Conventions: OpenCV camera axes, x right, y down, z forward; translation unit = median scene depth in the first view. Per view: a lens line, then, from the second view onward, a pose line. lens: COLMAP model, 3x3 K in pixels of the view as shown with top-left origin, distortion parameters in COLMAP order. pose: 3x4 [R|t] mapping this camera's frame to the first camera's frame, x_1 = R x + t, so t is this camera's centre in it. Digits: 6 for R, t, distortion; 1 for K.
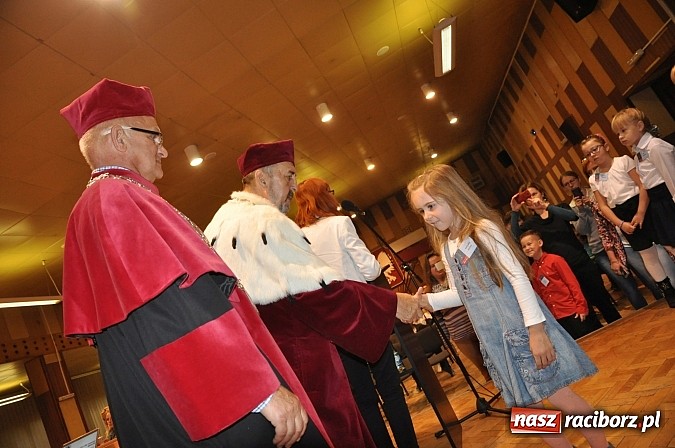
lens RADIAL K [[475.7, 0, 335.4], [0, 475.7, 223.6], [0, 0, 1]] dist [-0.107357, 0.086944]
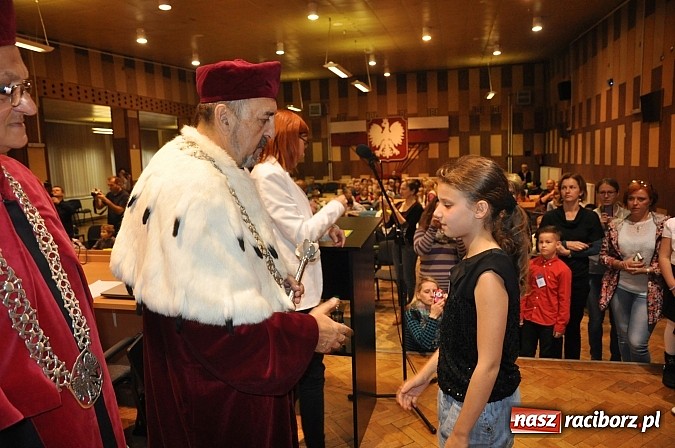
lens RADIAL K [[473.0, 0, 335.2], [0, 473.0, 222.7], [0, 0, 1]] dist [-0.108431, 0.084995]
pose [[0.913739, 0.399947, 0.071583, -0.006014], [-0.399913, 0.854176, 0.332344, -0.047762], [0.071776, -0.332303, 0.940438, 0.061473]]
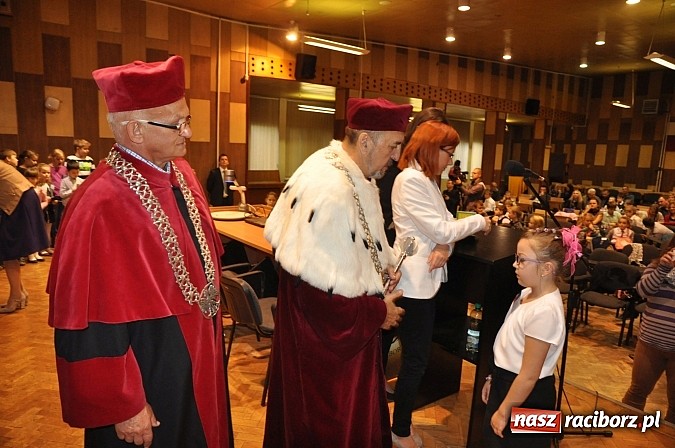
lens RADIAL K [[476.7, 0, 335.4], [0, 476.7, 223.5], [0, 0, 1]] dist [-0.106218, 0.092202]
pose [[0.701165, 0.544072, -0.460818, 0.049549], [-0.240604, 0.788950, 0.565392, -0.083982], [0.671176, -0.285558, 0.684090, 0.064128]]
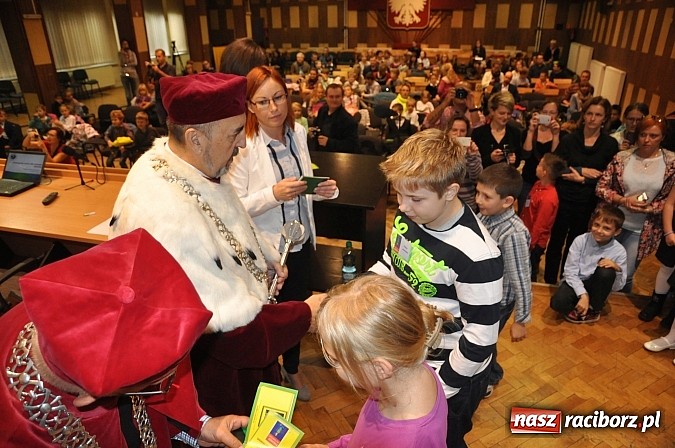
lens RADIAL K [[473.0, 0, 335.2], [0, 473.0, 222.7], [0, 0, 1]] dist [-0.108431, 0.084995]
pose [[0.904085, 0.392760, 0.168435, -0.024885], [-0.413775, 0.705937, 0.574842, -0.083735], [0.106871, -0.589400, 0.800741, 0.077556]]
